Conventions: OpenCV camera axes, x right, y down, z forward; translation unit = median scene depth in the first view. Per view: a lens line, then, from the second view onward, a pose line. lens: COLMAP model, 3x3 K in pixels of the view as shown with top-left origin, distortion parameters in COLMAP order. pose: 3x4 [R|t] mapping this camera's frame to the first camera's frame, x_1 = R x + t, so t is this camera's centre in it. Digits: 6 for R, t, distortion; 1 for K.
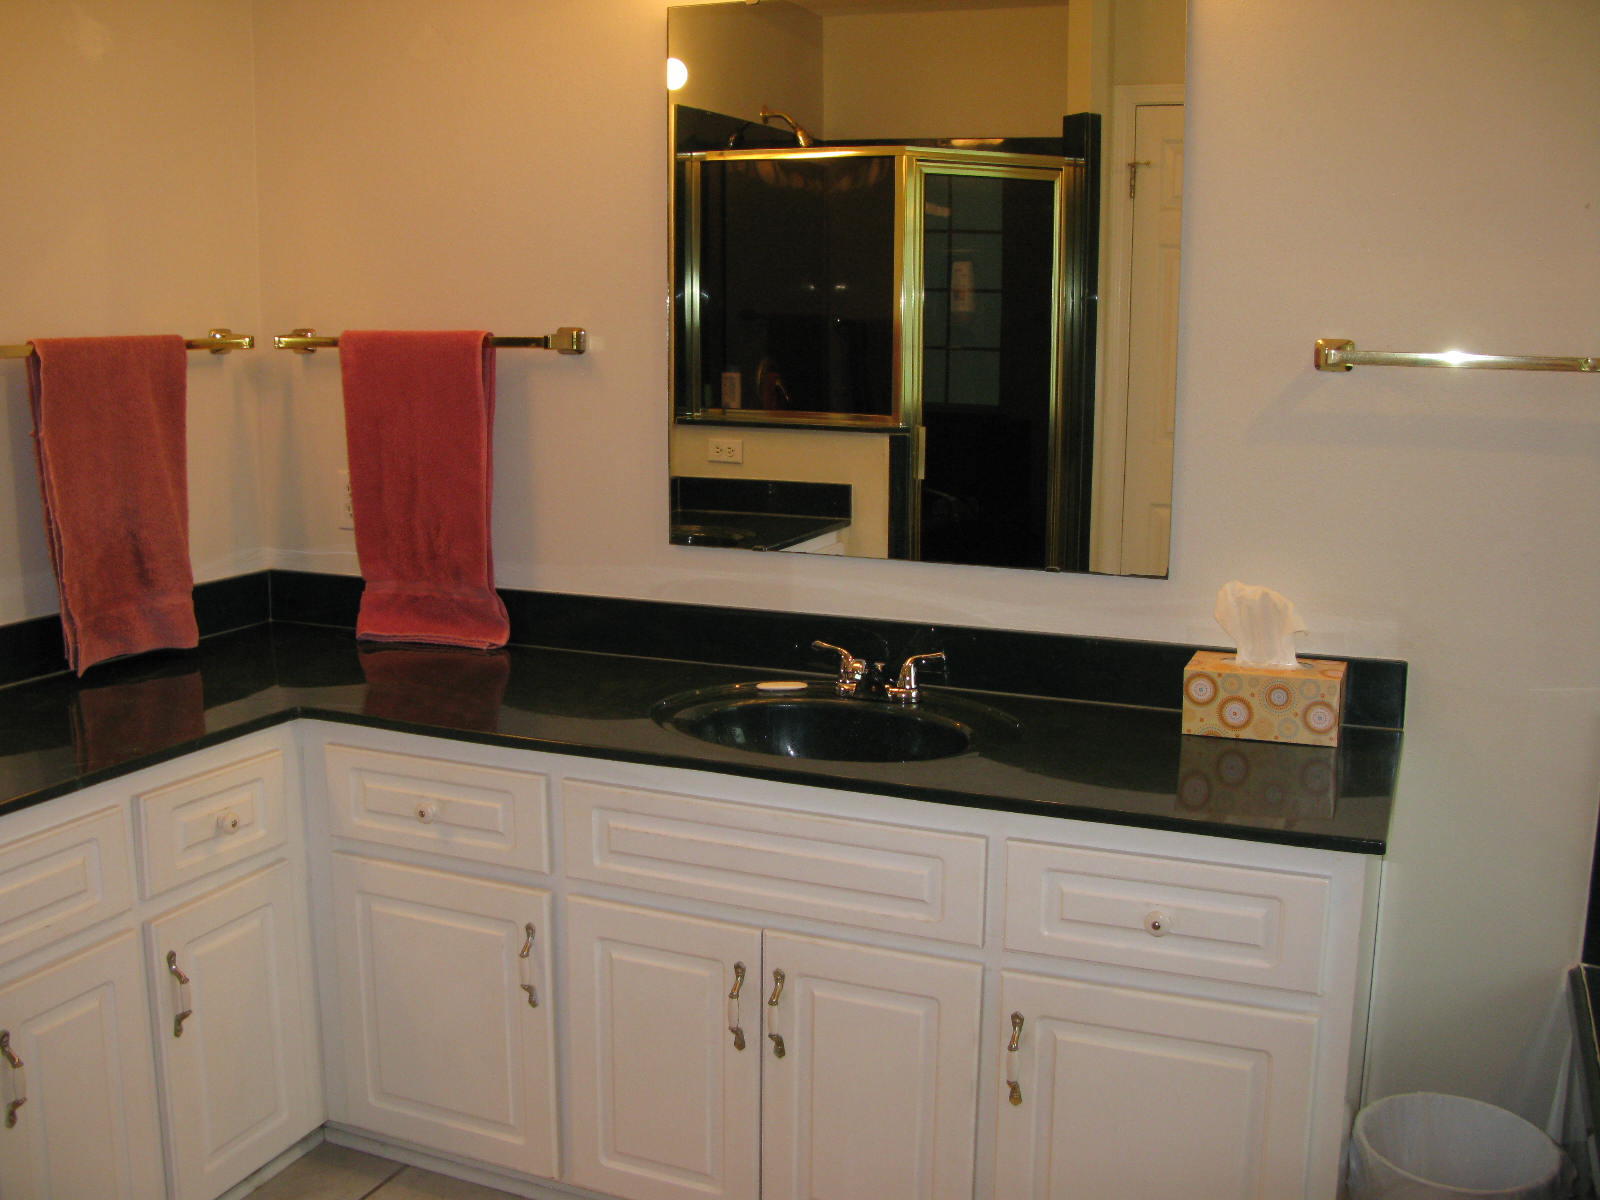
lens RADIAL K [[1614.4, 0, 797.5], [0, 1614.4, 575.5], [0, 0, 1]] dist [-0.131501, 0.000000]
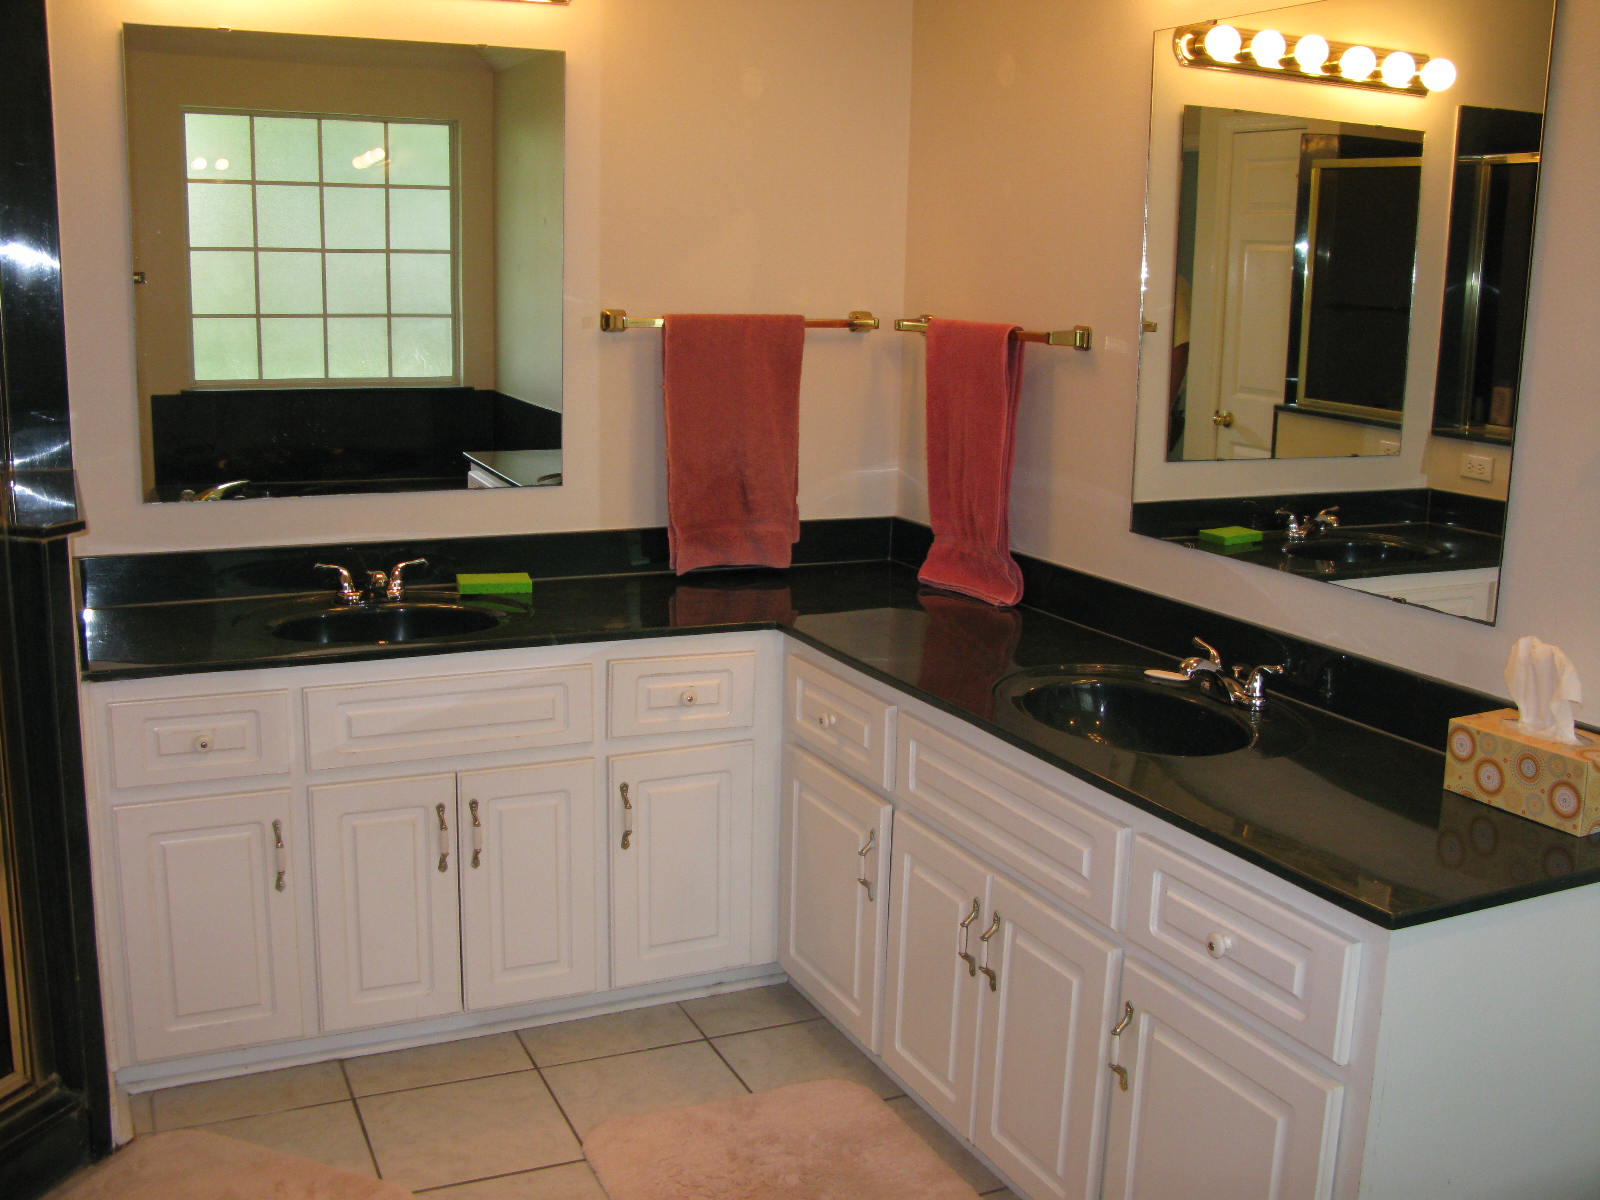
lens RADIAL K [[1614.4, 0, 812.3], [0, 1614.4, 562.9], [0, 0, 1]] dist [-0.131501, 0.000000]
pose [[0.757503, 0.131598, -0.639430, 0.483801], [-0.130741, 0.990209, 0.048907, -0.025489], [0.639606, 0.046552, 0.767292, 0.050467]]
